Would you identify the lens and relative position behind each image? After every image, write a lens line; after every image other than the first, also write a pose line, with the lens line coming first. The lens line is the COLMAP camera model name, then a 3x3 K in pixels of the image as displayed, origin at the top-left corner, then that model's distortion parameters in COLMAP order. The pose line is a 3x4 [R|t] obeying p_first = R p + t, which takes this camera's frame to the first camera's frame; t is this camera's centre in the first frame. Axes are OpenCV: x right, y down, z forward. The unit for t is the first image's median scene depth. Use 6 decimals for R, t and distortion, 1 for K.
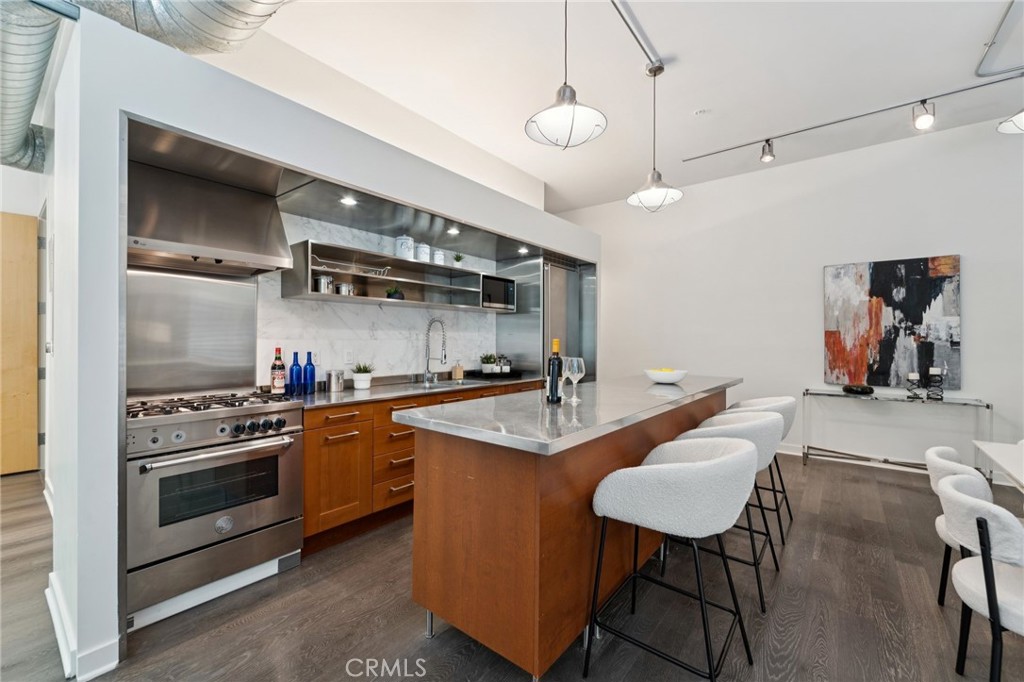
lens RADIAL K [[419.7, 0, 506.1], [0, 419.7, 336.8], [0, 0, 1]] dist [0.000435, -0.001036]
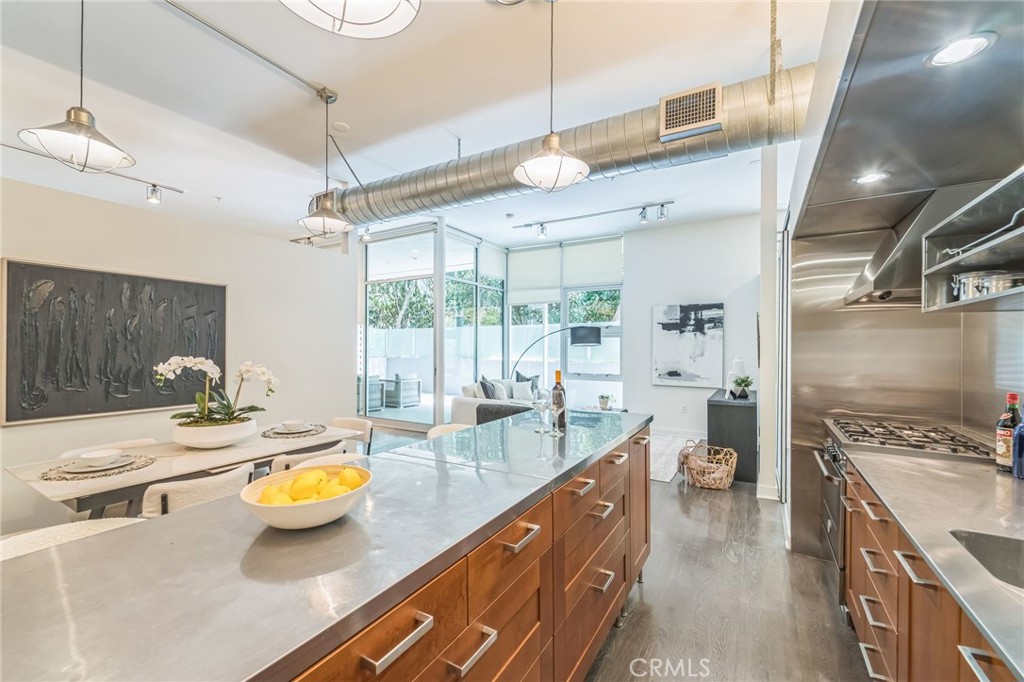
lens RADIAL K [[423.1, 0, 509.1], [0, 423.1, 346.2], [0, 0, 1]] dist [0.001744, -0.000277]
pose [[-0.989919, -0.008525, -0.141375, 0.204197], [-0.007547, 0.999944, -0.007451, -0.023884], [0.141430, -0.006309, -0.989928, 1.053912]]
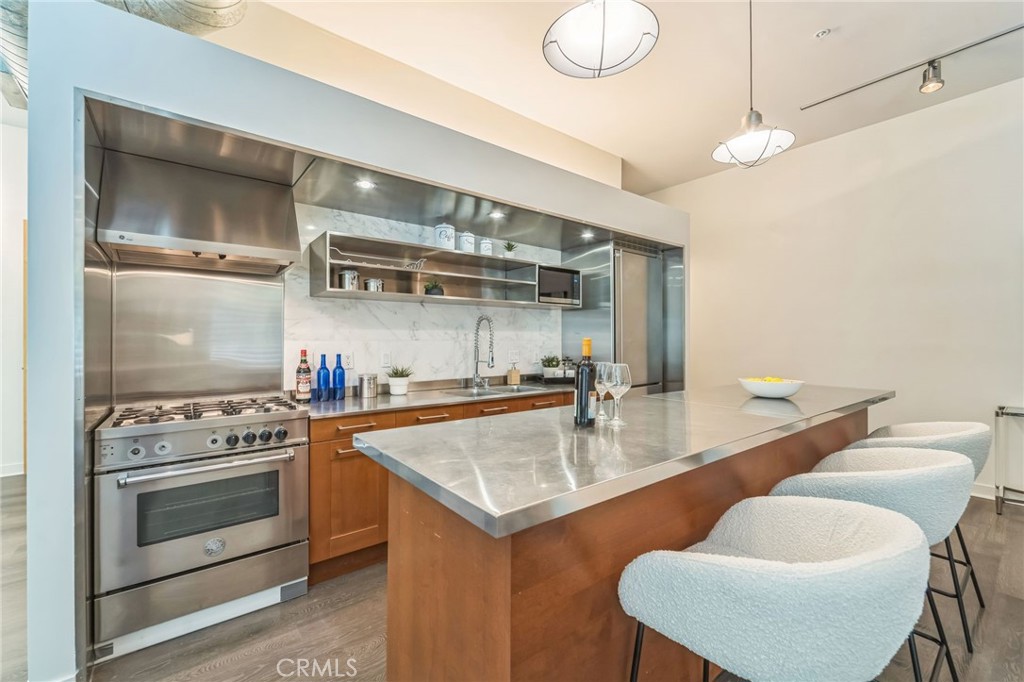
lens RADIAL K [[419.7, 0, 506.1], [0, 419.7, 336.8], [0, 0, 1]] dist [0.000435, -0.001036]
pose [[0.973144, -0.007930, -0.230062, 0.075720], [0.007674, 0.999969, -0.002009, 0.001886], [0.230071, 0.000190, 0.973174, 0.135637]]
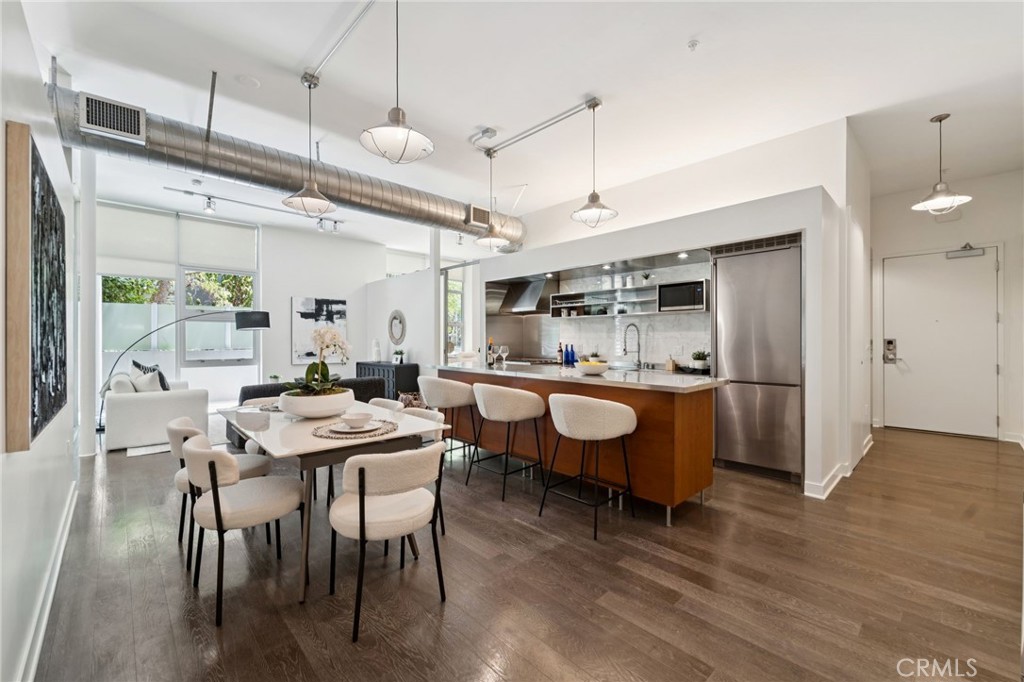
lens RADIAL K [[415.9, 0, 508.6], [0, 415.9, 340.7], [0, 0, 1]] dist [0.000413, -0.000070]
pose [[-0.134691, -0.002477, -0.990885, 1.189357], [0.006384, 0.999974, -0.003368, 0.015041], [0.990867, -0.006779, -0.134671, 0.710624]]
